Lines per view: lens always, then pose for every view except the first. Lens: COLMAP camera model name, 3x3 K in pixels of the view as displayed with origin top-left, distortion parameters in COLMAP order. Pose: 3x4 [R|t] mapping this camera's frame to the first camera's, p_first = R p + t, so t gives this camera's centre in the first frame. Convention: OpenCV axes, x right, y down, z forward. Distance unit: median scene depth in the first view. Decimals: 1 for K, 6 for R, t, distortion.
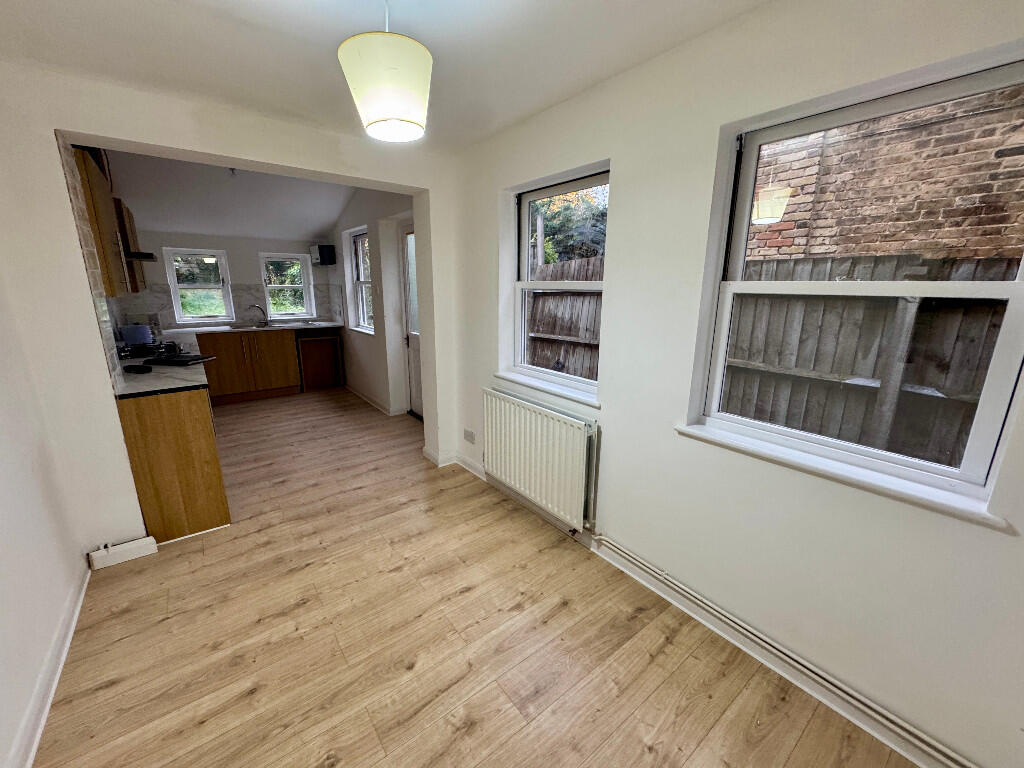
lens RADIAL K [[405.7, 0, 508.8], [0, 405.7, 383.5], [0, 0, 1]] dist [-0.002855, -0.000191]
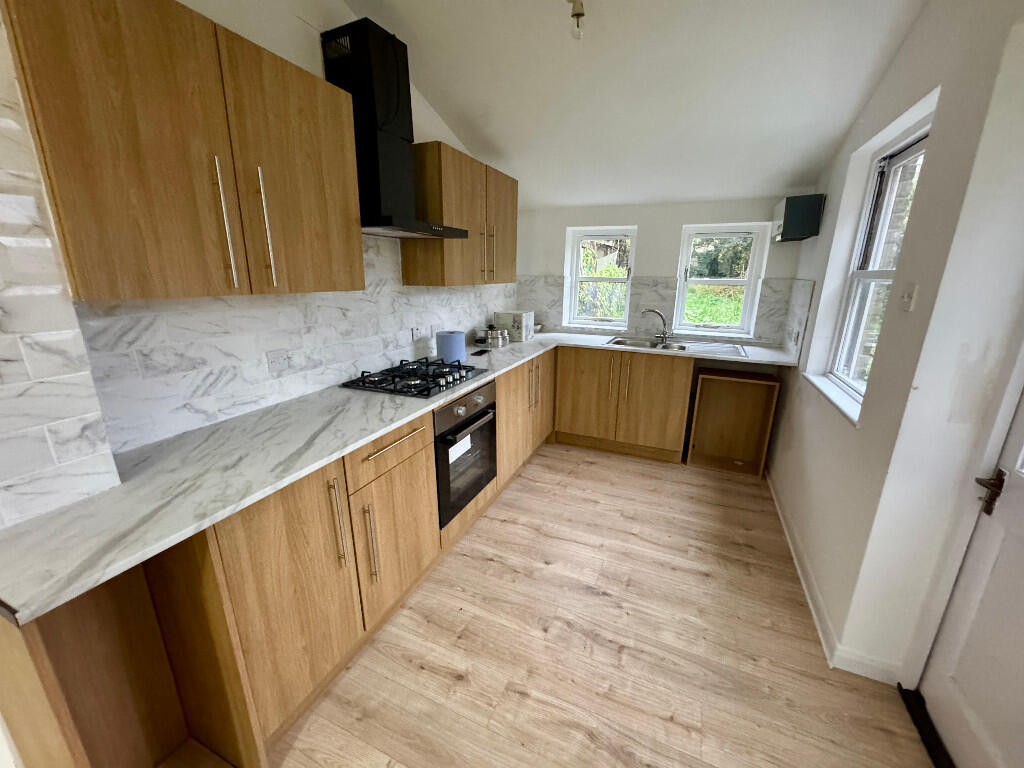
lens RADIAL K [[405.7, 0, 508.8], [0, 405.7, 383.3], [0, 0, 1]] dist [-0.002855, -0.000191]
pose [[0.470745, 0.232253, -0.851151, -0.165640], [-0.213044, 0.966104, 0.145792, -0.129076], [0.856161, 0.112702, 0.504268, 0.506923]]
